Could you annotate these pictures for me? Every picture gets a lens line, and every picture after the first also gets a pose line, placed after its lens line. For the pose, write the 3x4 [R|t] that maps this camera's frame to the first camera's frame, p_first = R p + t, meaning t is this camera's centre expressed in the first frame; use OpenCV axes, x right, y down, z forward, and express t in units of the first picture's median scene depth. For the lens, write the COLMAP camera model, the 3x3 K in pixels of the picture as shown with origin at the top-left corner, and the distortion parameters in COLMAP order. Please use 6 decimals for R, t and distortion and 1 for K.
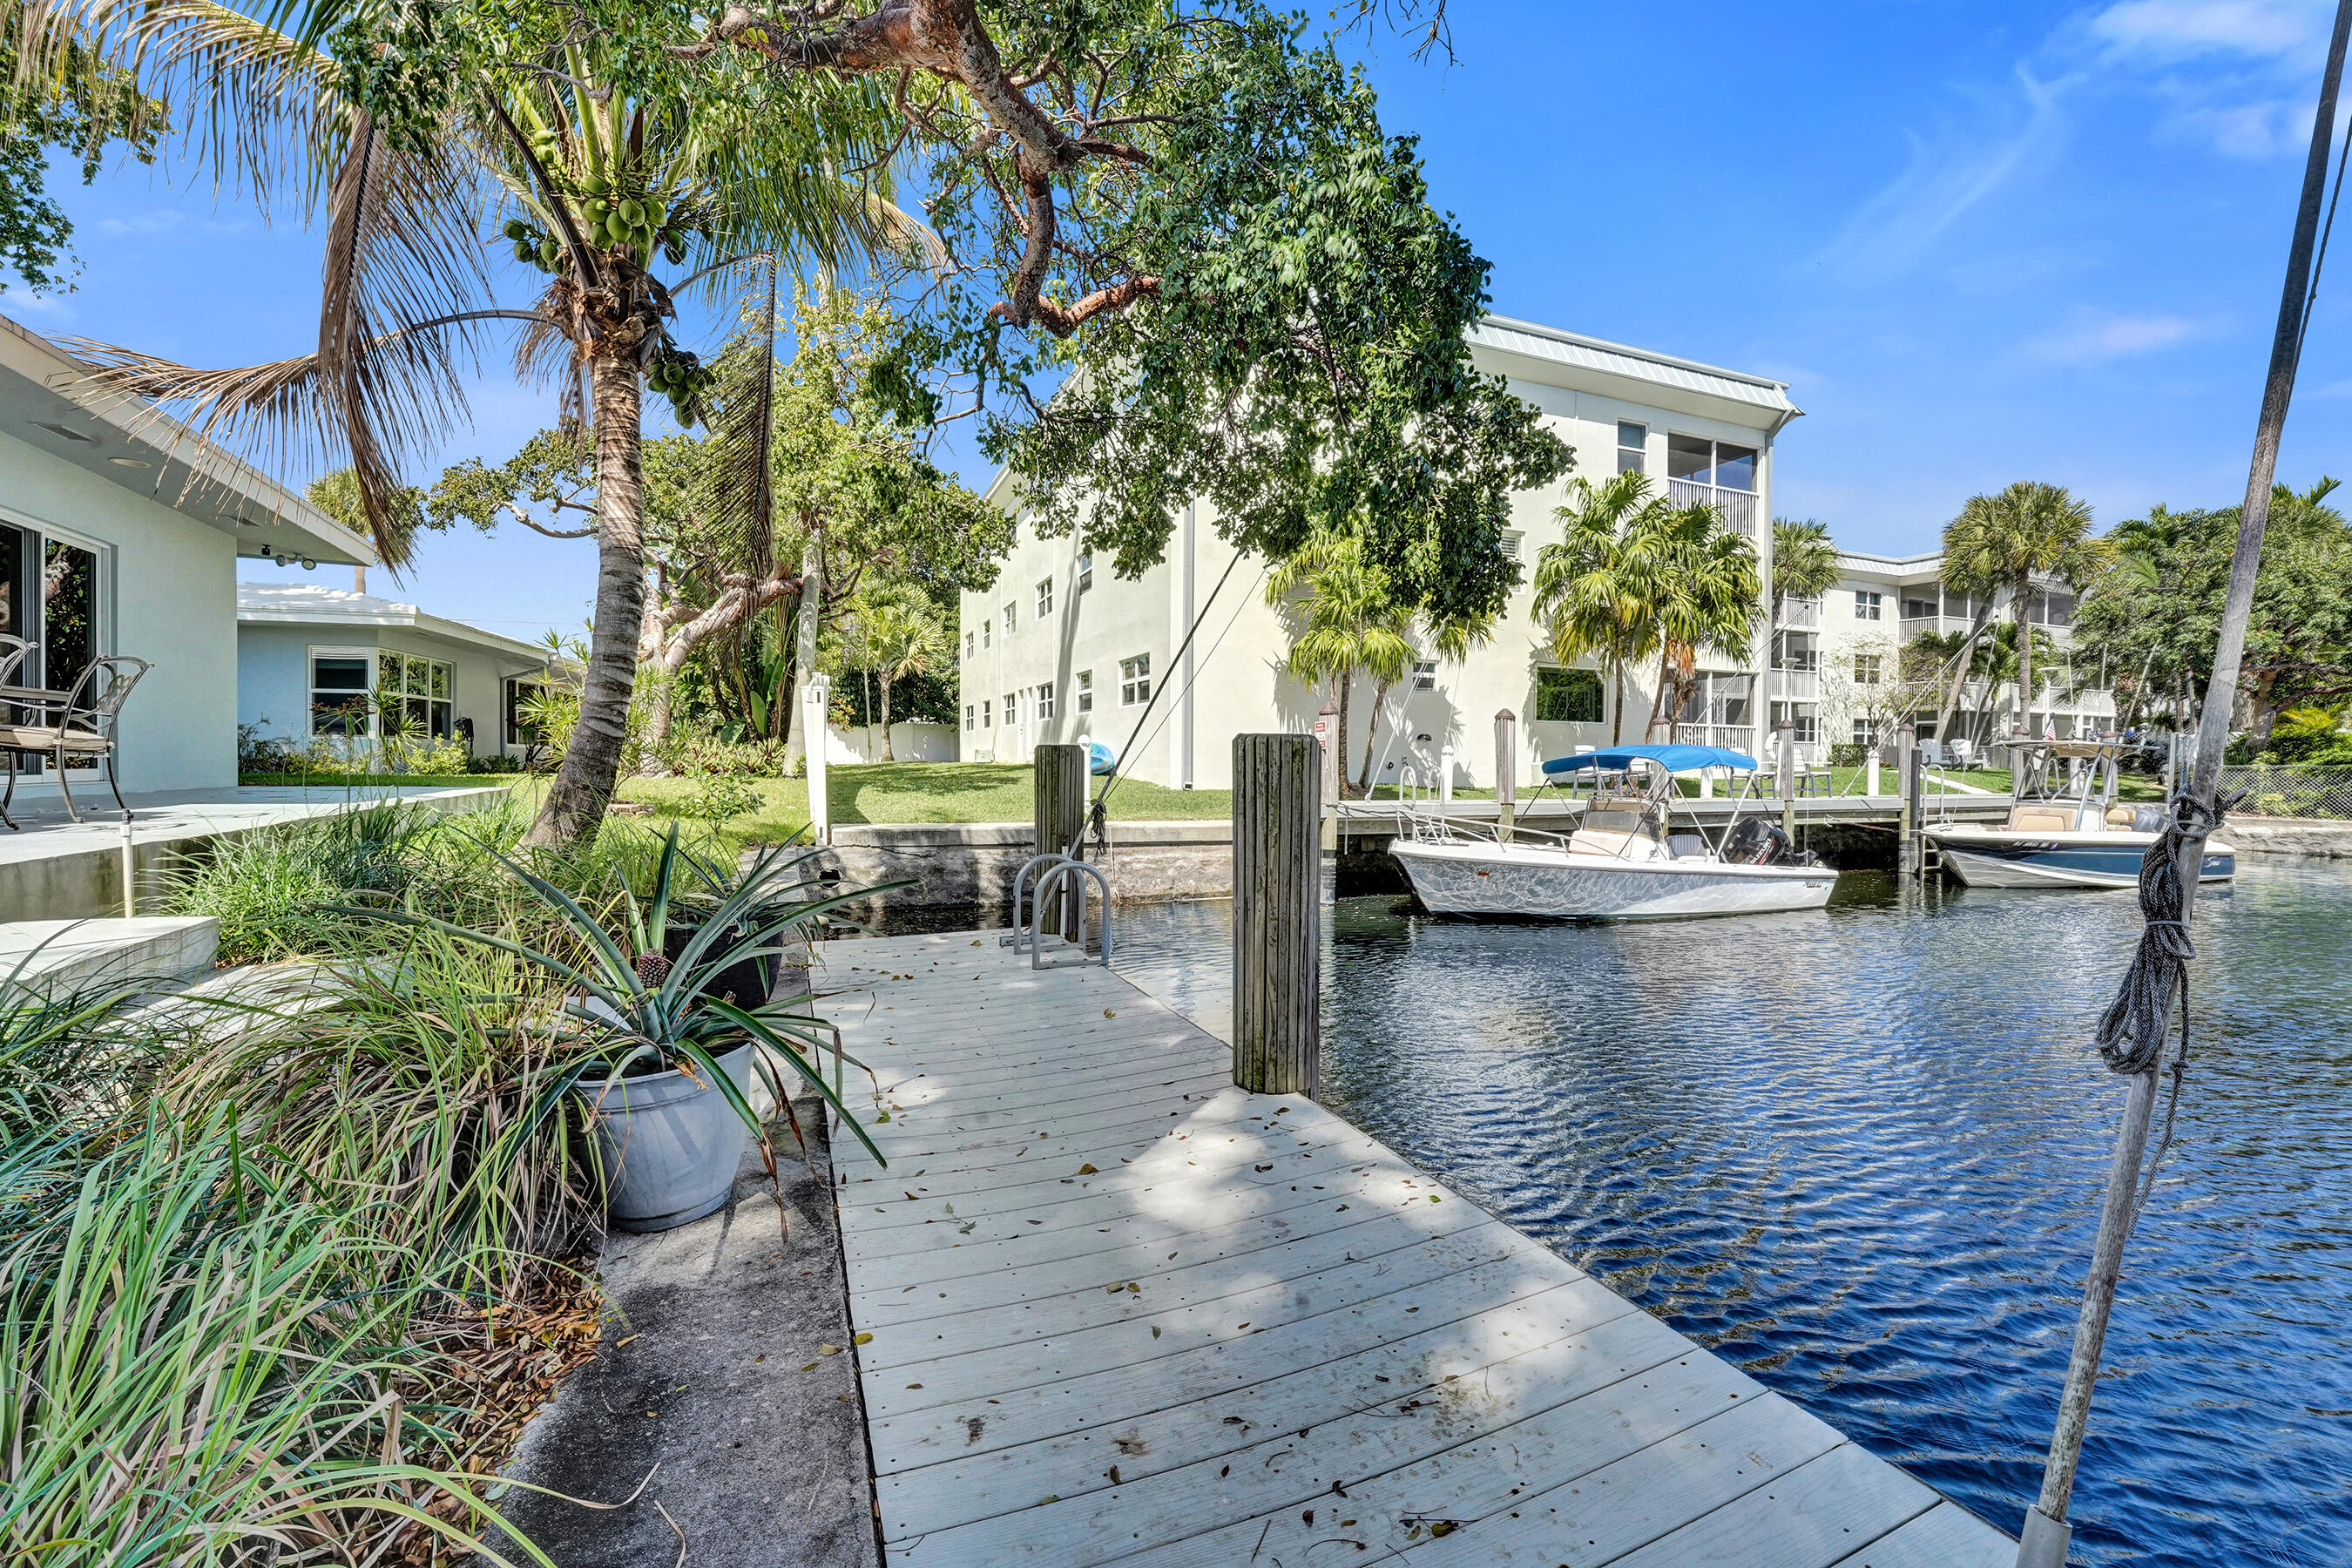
lens RADIAL K [[967.4, 0, 1181.2], [0, 967.4, 779.7], [0, 0, 1]] dist [-0.028271, 0.003563]
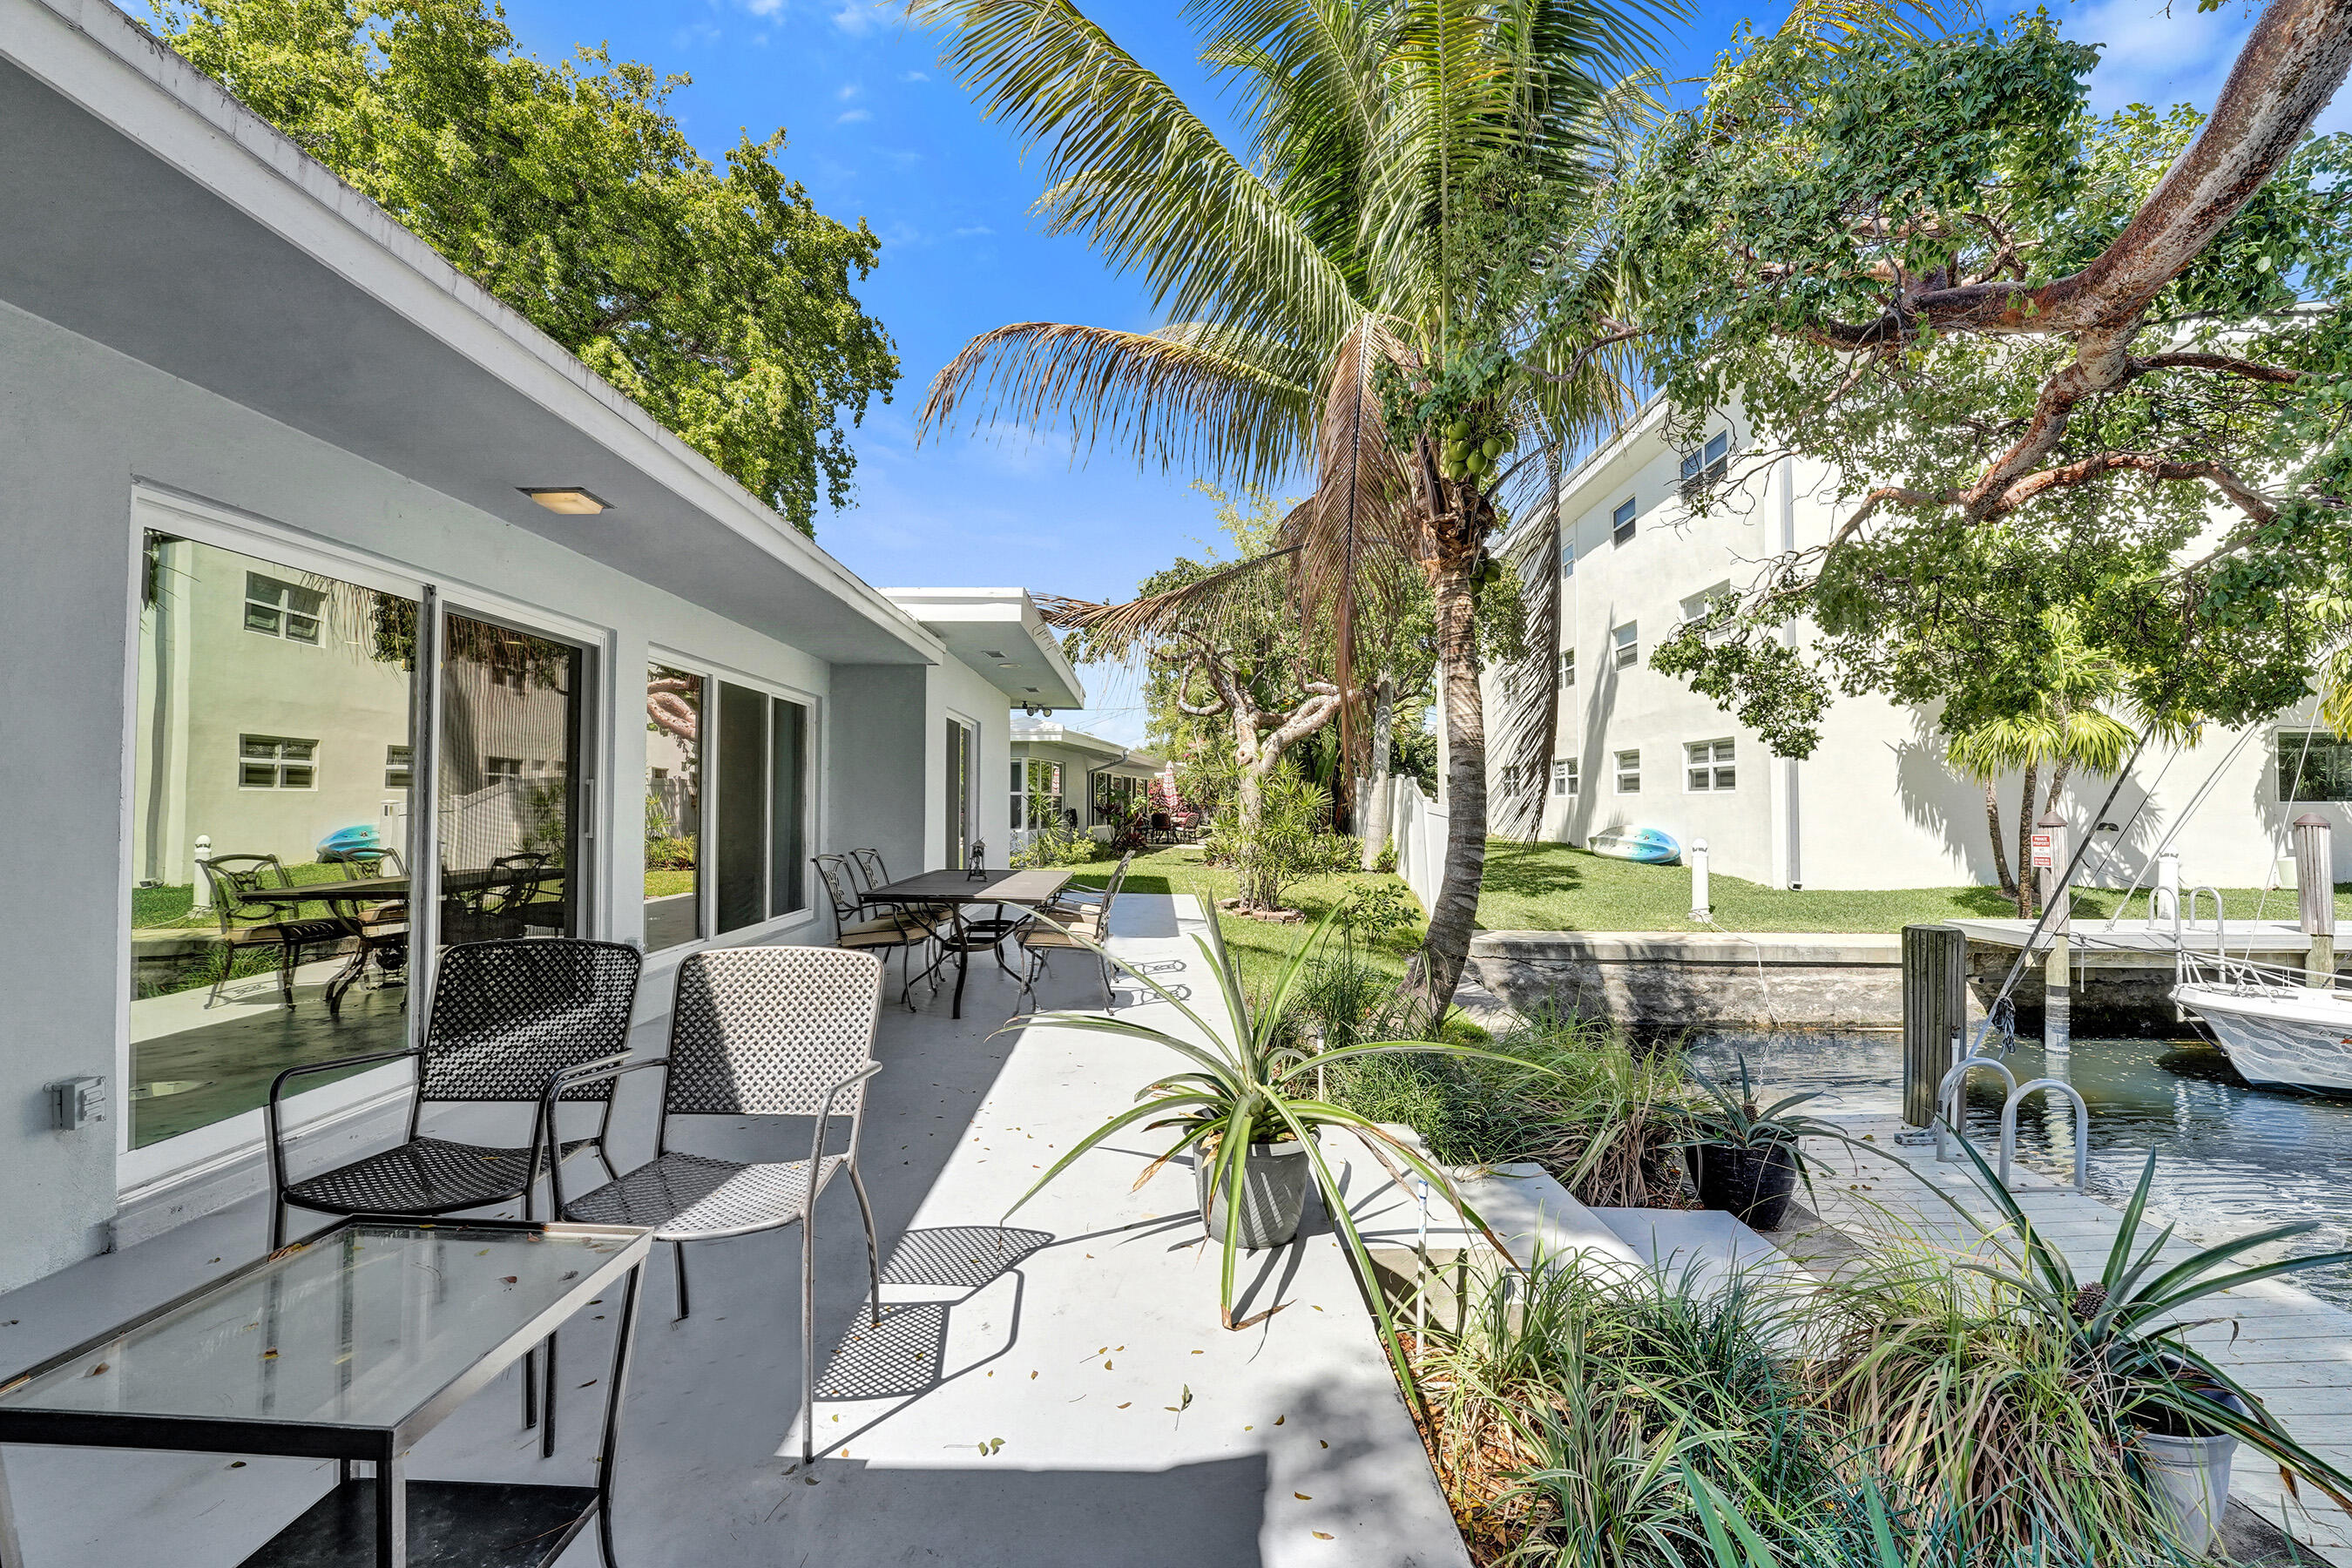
lens RADIAL K [[967.4, 0, 1179.2], [0, 967.4, 780.6], [0, 0, 1]] dist [-0.028271, 0.003563]
pose [[0.912668, -0.018136, -0.408299, -0.149947], [-0.000884, 0.998925, -0.046347, -0.049217], [0.408701, 0.042661, 0.911671, -0.054738]]
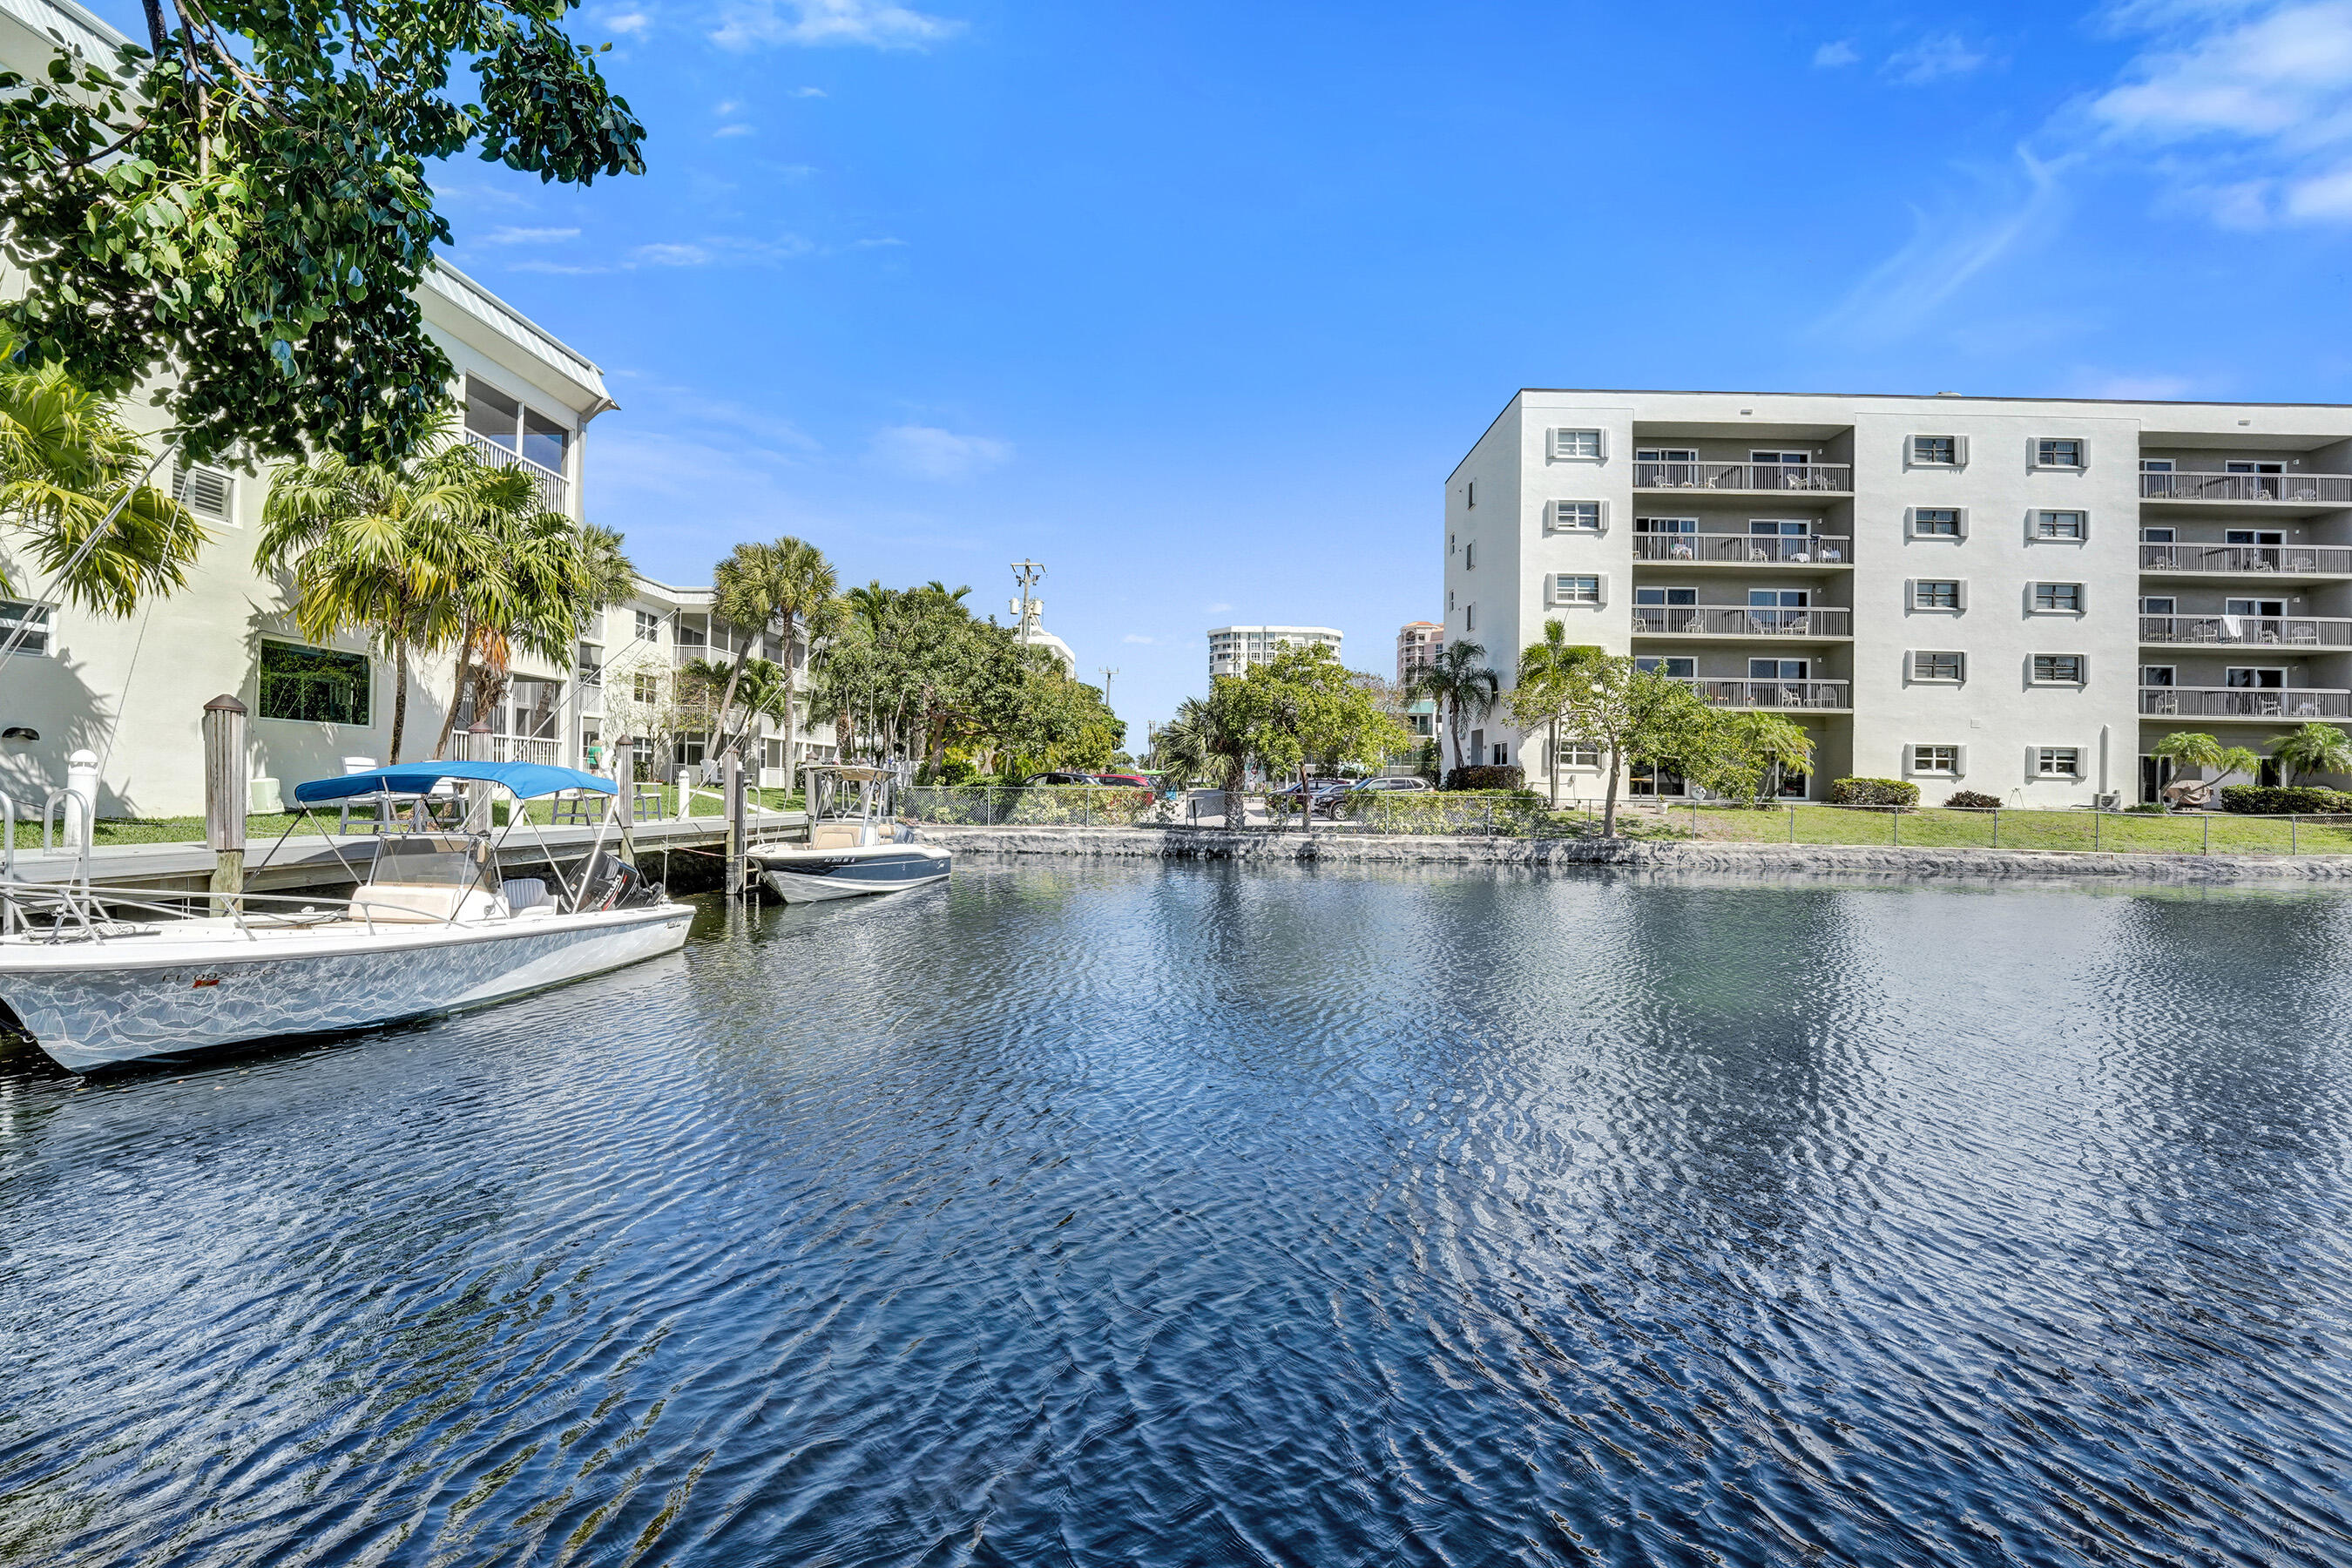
lens RADIAL K [[967.4, 0, 1170.7], [0, 967.4, 785.1], [0, 0, 1]] dist [-0.028271, 0.003563]
pose [[0.408307, 0.005642, 0.912827, 0.026825], [0.002684, 0.999969, -0.007381, -0.007912], [-0.912841, 0.005464, 0.408280, 0.160372]]
